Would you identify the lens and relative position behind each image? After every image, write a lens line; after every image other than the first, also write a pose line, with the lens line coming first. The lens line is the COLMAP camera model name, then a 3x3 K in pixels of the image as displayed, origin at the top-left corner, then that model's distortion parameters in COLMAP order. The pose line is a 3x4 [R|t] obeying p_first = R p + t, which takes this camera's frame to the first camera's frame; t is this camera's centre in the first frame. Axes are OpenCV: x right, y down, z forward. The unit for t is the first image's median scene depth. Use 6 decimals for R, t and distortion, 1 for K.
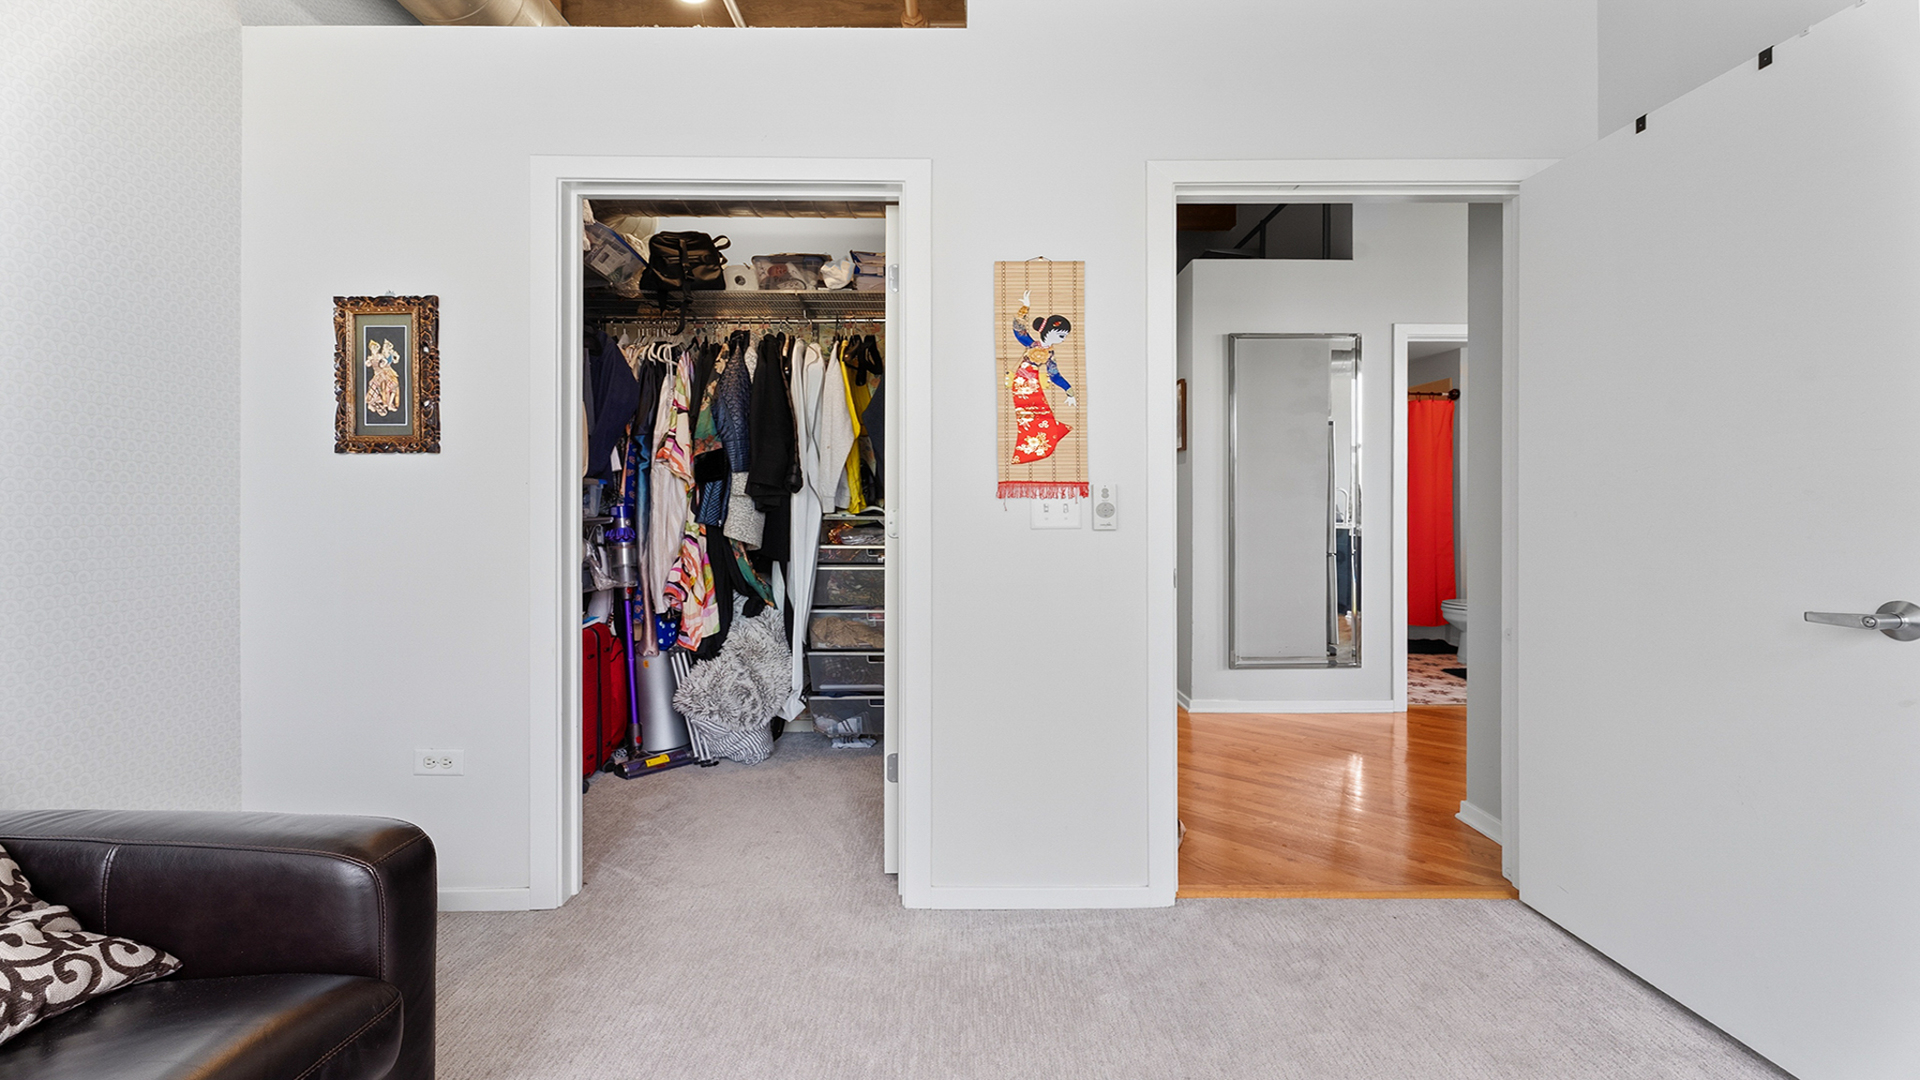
lens RADIAL K [[877.1, 0, 960.6], [0, 877.1, 511.2], [0, 0, 1]] dist [0.001792, 0.000113]
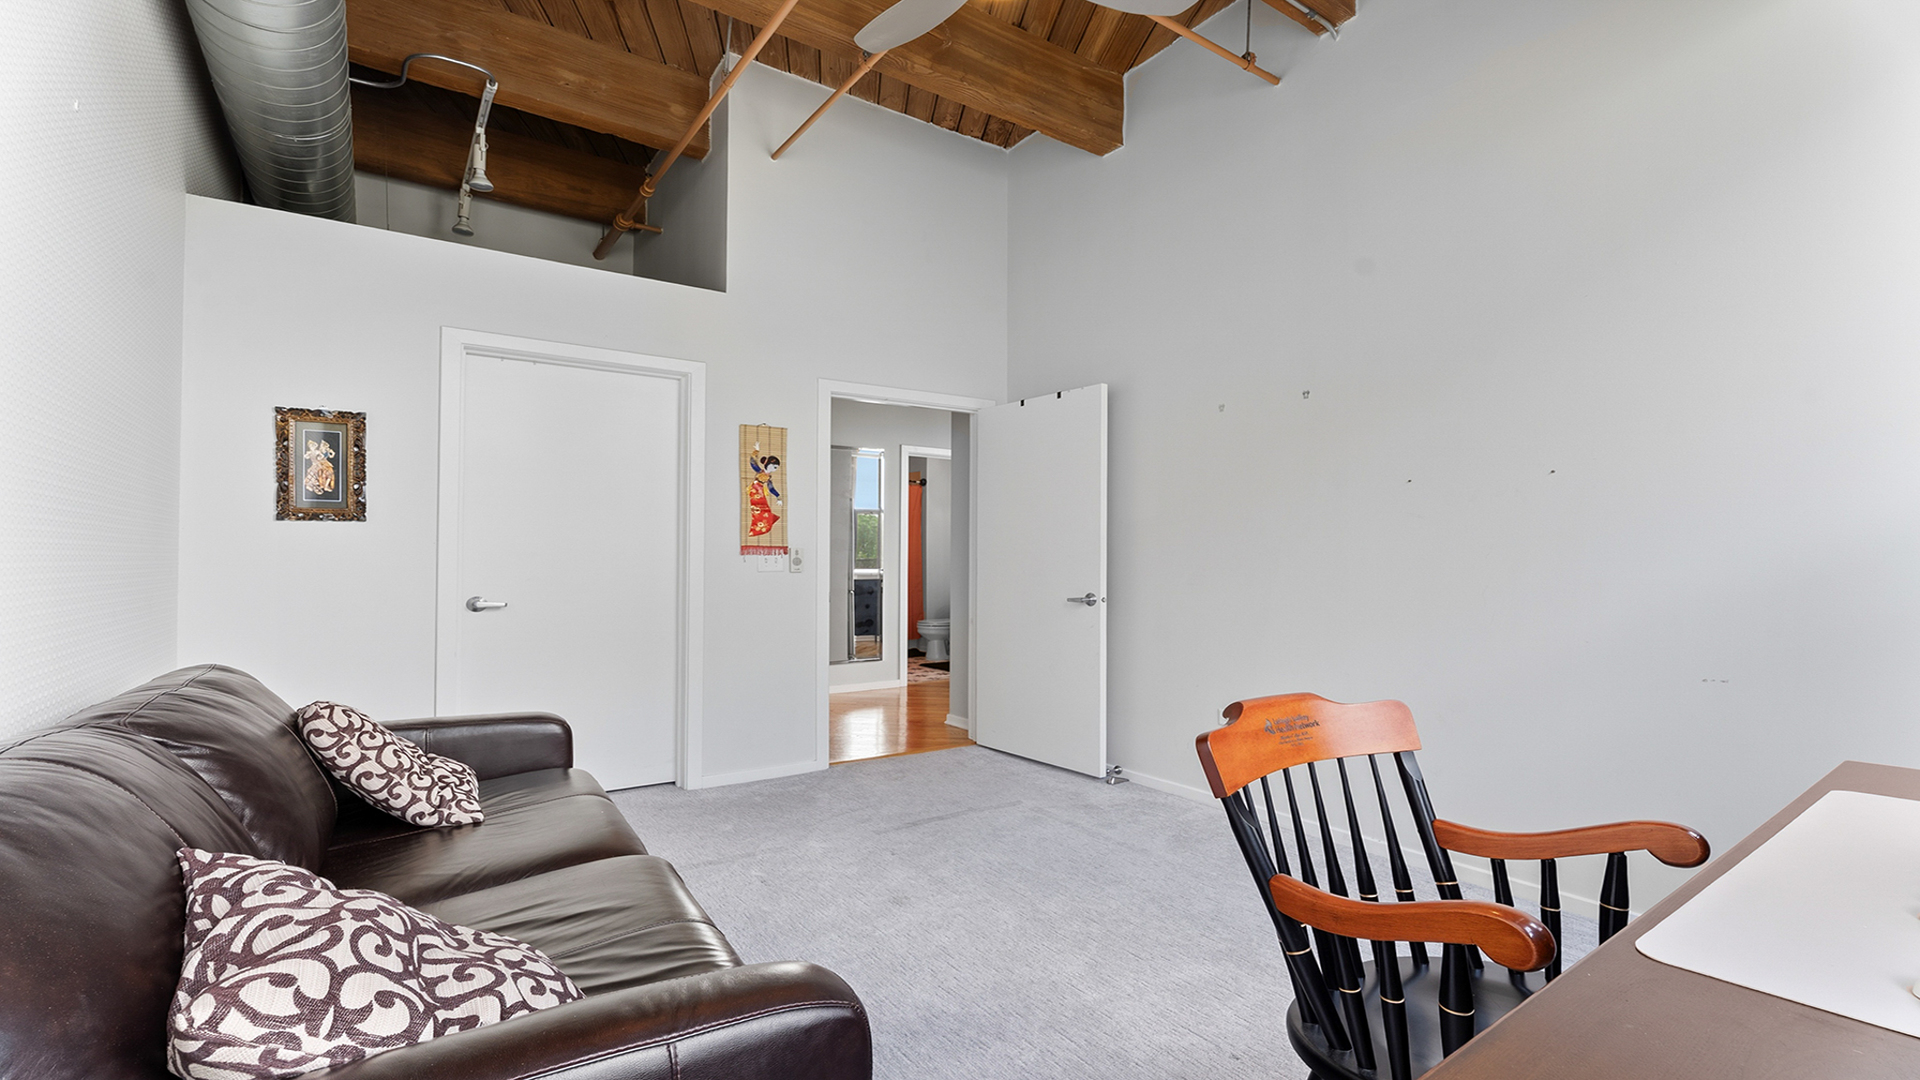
lens RADIAL K [[851.8, 0, 967.1], [0, 851.8, 539.3], [0, 0, 1]] dist [0.000324, -0.000785]
pose [[0.829004, 0.016527, 0.558998, -0.553138], [-0.003902, 0.999710, -0.023769, -0.007033], [-0.559229, 0.017524, 0.828828, -0.717047]]
